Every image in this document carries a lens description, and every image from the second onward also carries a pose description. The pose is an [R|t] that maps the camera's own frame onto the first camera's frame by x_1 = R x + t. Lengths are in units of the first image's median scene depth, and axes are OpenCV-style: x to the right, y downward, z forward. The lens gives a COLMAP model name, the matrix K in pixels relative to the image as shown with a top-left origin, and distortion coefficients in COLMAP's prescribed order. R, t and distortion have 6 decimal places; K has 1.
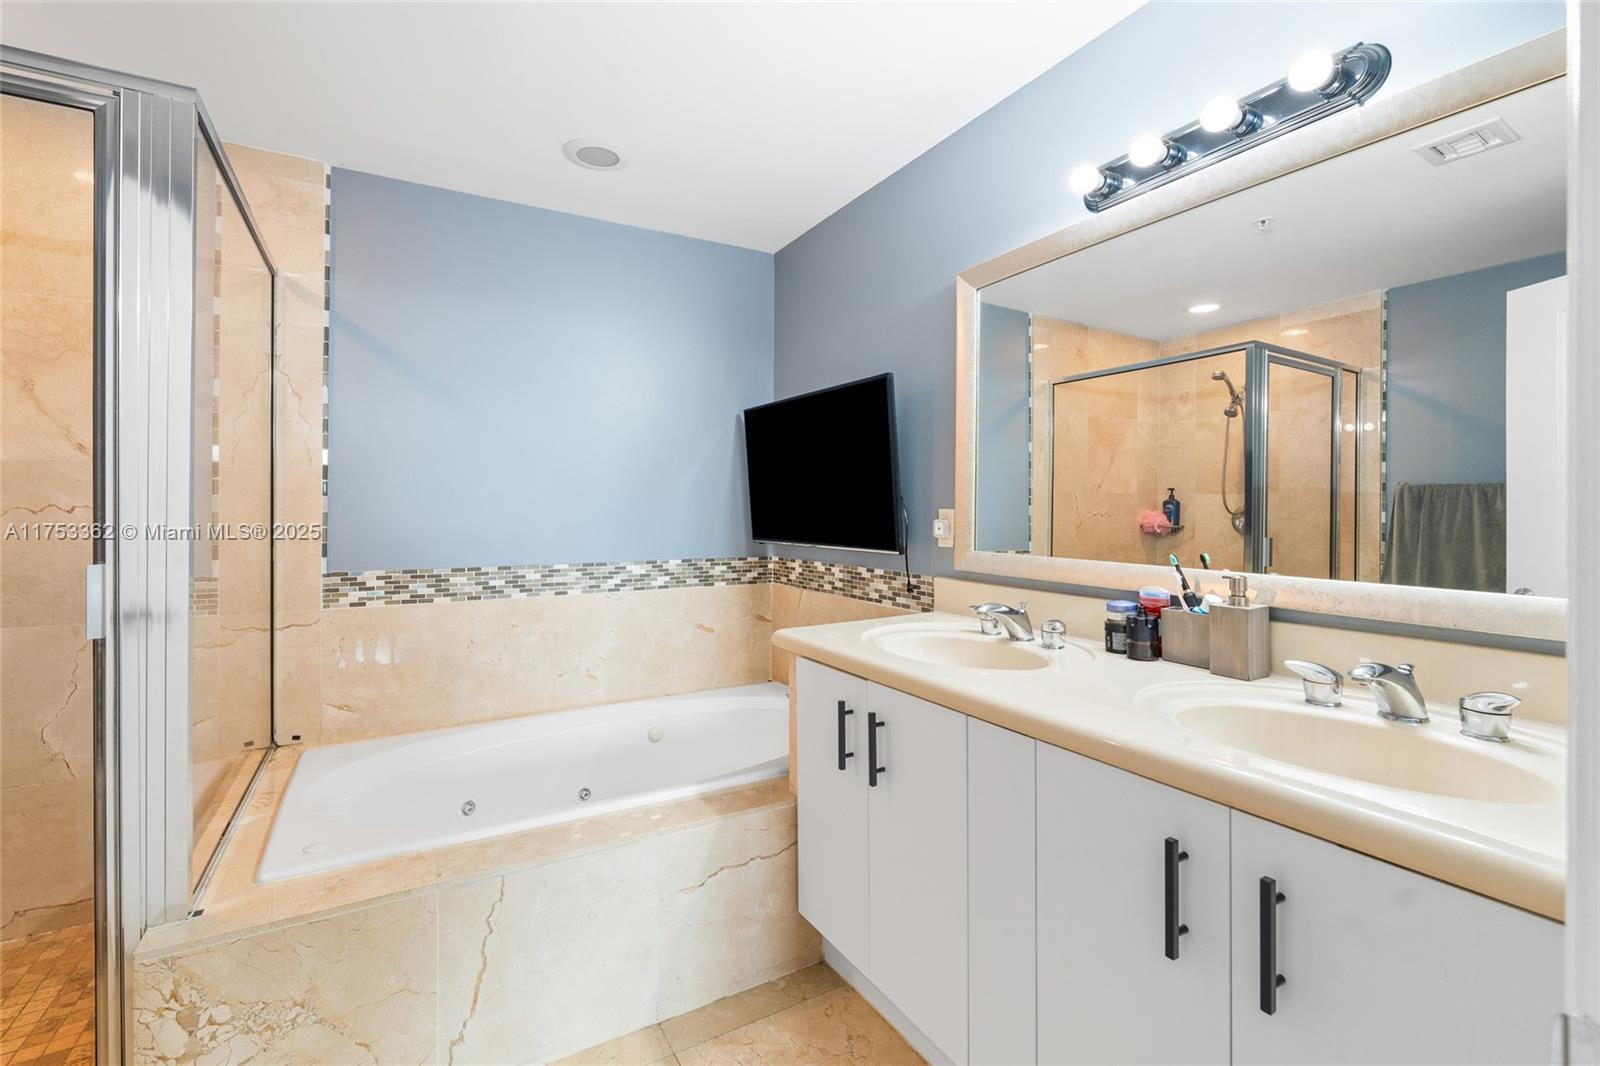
lens RADIAL K [[712.0, 0, 810.9], [0, 712.0, 506.3], [0, 0, 1]] dist [-0.002853, -0.000003]
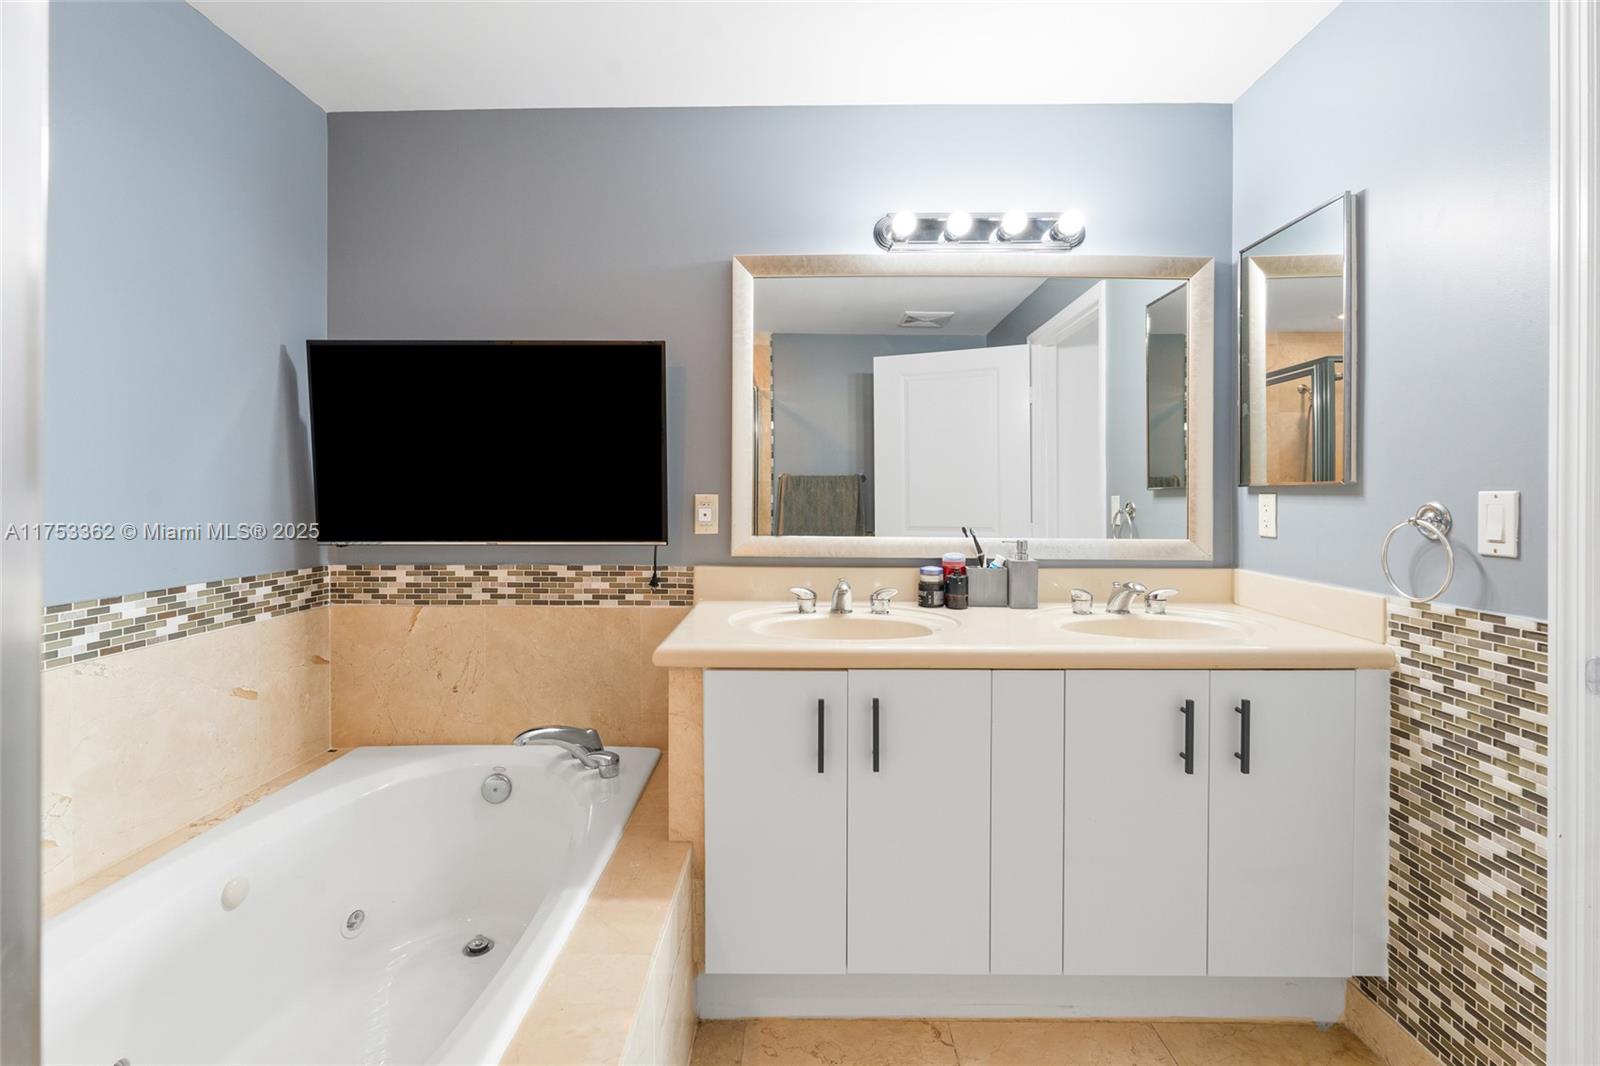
lens RADIAL K [[712.0, 0, 802.3], [0, 712.0, 497.6], [0, 0, 1]] dist [-0.002853, -0.000003]
pose [[0.523281, -0.006934, 0.852132, -0.489597], [-0.002445, 0.999951, 0.009638, -0.000785], [-0.852157, -0.007127, 0.523238, 0.340254]]
